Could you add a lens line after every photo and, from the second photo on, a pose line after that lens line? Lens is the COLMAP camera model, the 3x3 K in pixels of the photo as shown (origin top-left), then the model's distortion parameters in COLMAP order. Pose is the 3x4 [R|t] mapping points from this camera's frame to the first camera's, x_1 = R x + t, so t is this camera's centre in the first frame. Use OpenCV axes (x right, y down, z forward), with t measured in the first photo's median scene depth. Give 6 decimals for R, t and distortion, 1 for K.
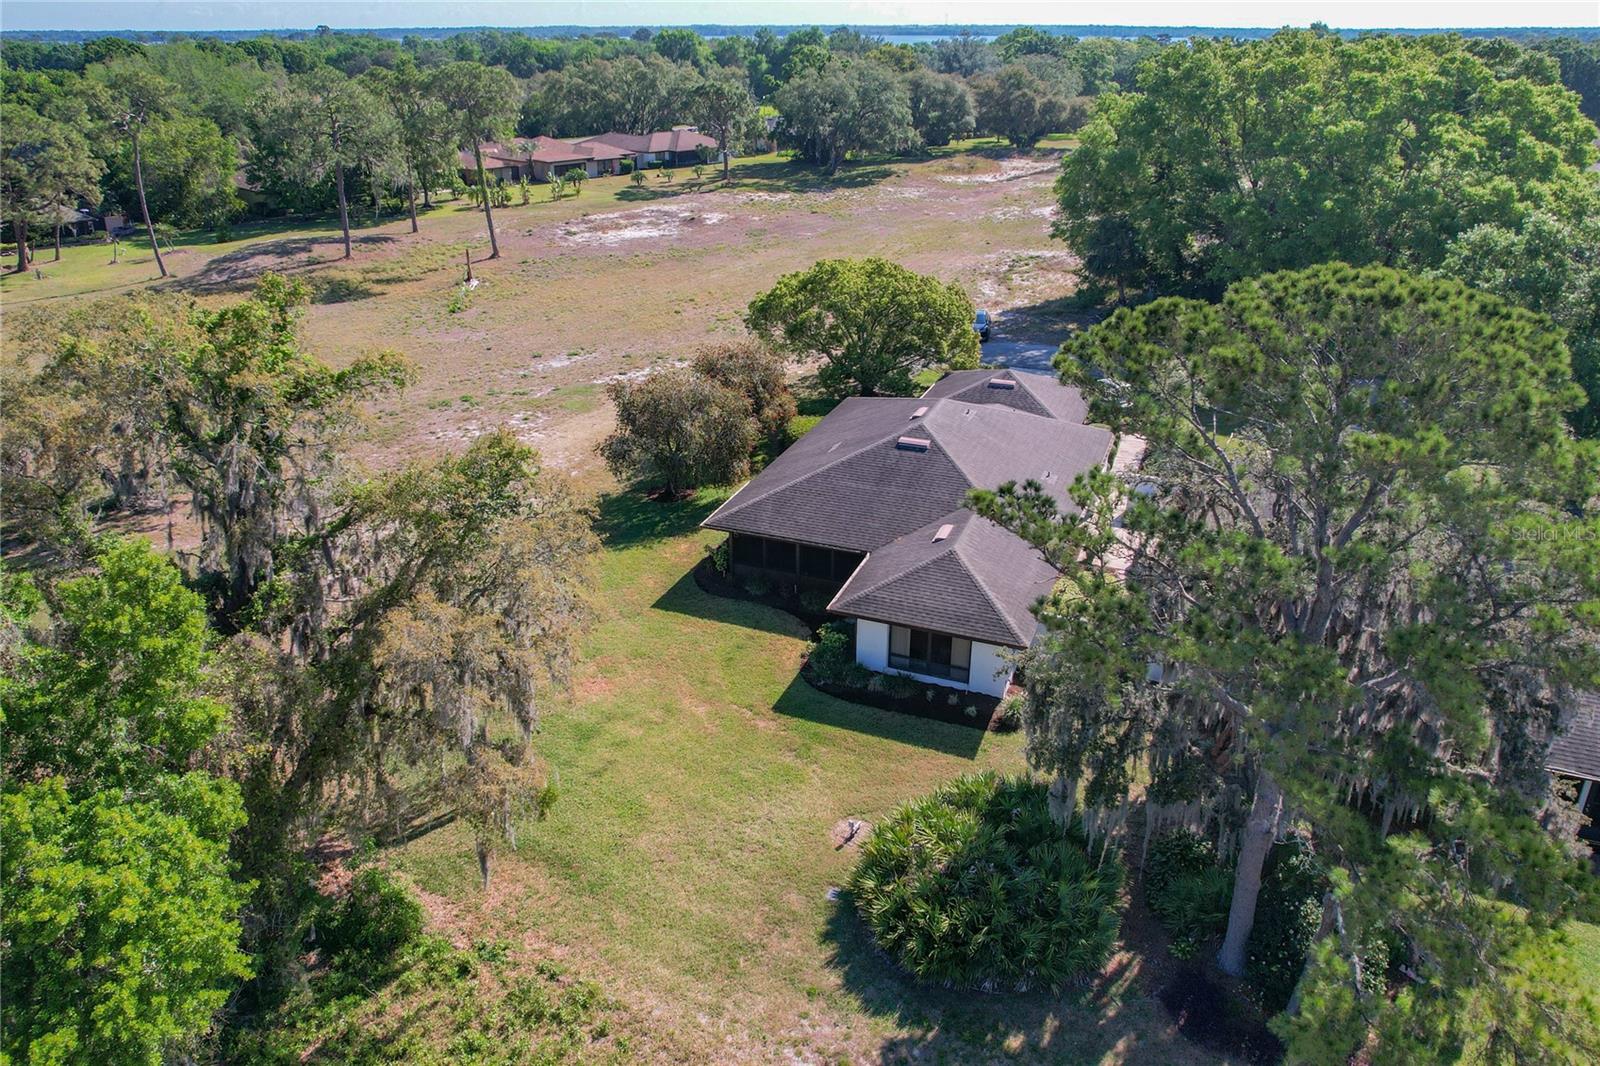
lens RADIAL K [[1044.1, 0, 814.2], [0, 1044.1, 530.0], [0, 0, 1]] dist [-0.065303, 0.055739]
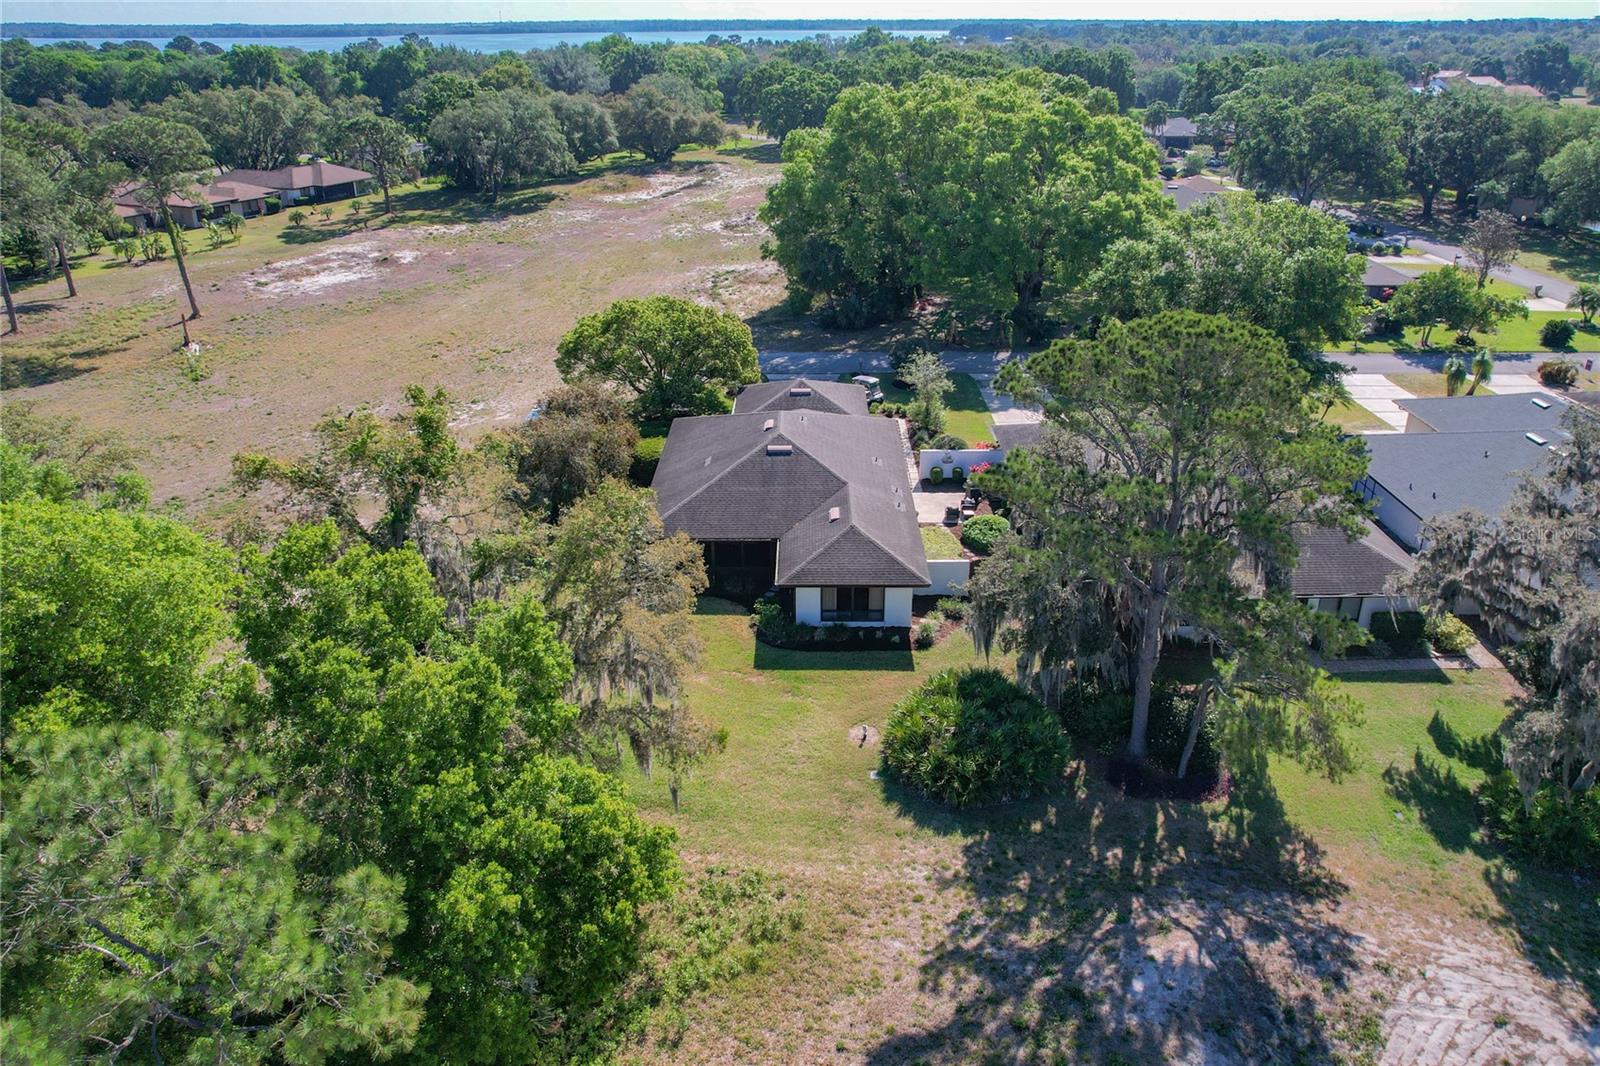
lens RADIAL K [[1020.9, 0, 800.0], [0, 1020.9, 533.0], [0, 0, 1]] dist [-0.021541, 0.001478]
pose [[0.935541, -0.159217, 0.315299, -0.122270], [0.156927, 0.987065, 0.032813, -0.008535], [-0.316445, 0.018781, 0.948425, -0.074731]]
